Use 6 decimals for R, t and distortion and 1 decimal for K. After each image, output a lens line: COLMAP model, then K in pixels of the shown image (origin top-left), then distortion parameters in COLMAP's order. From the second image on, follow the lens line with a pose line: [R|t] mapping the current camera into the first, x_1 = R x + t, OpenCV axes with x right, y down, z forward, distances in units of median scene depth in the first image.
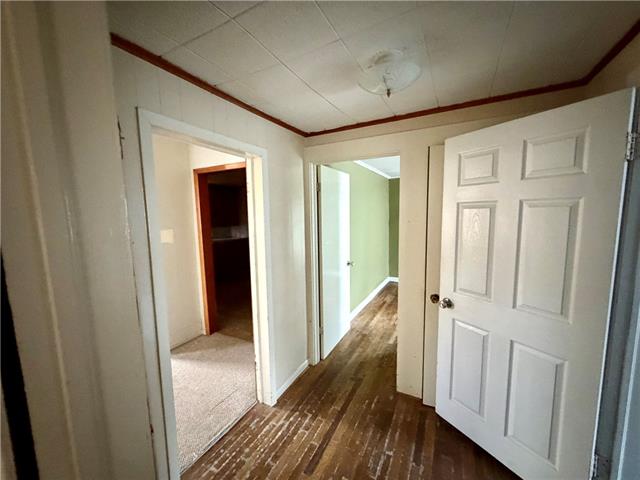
lens RADIAL K [[255.8, 0, 316.0], [0, 255.8, 240.2], [0, 0, 1]] dist [0.001368, 0.000300]
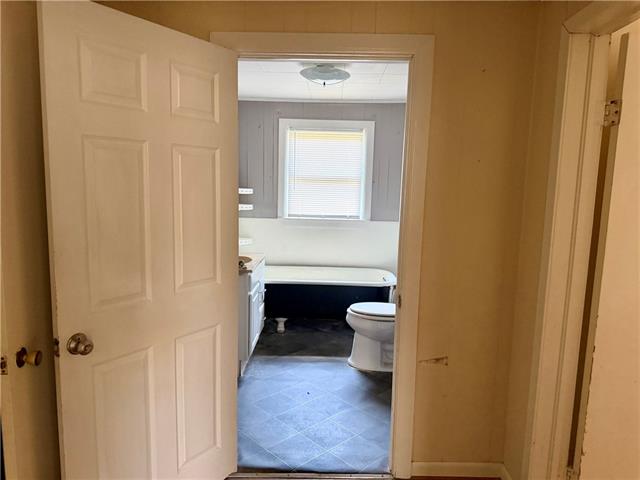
lens RADIAL K [[456.4, 0, 320.0], [0, 456.4, 240.0], [0, 0, 1]] dist [-0.003341, -0.001453]
pose [[-0.451665, -0.113622, 0.884923, -0.415735], [0.082566, 0.982278, 0.168264, -0.054802], [-0.888359, 0.149063, -0.434279, 0.909590]]
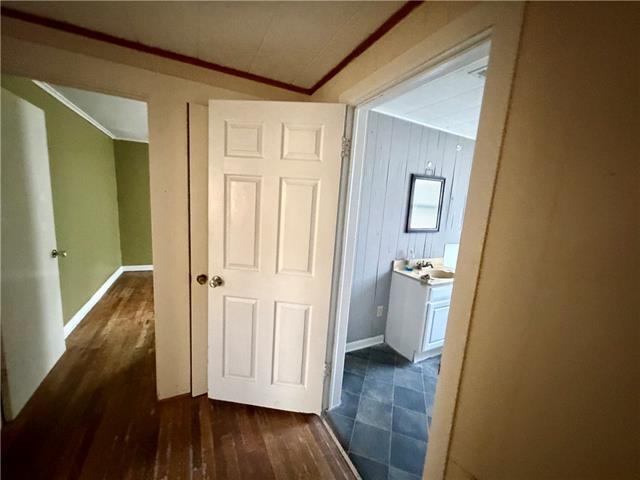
lens RADIAL K [[255.8, 0, 316.0], [0, 255.8, 240.2], [0, 0, 1]] dist [0.001368, 0.000300]
pose [[0.572967, -0.068643, 0.816699, -0.037328], [0.011421, 0.997058, 0.075789, 0.026530], [-0.819499, -0.034097, 0.572066, 0.162043]]
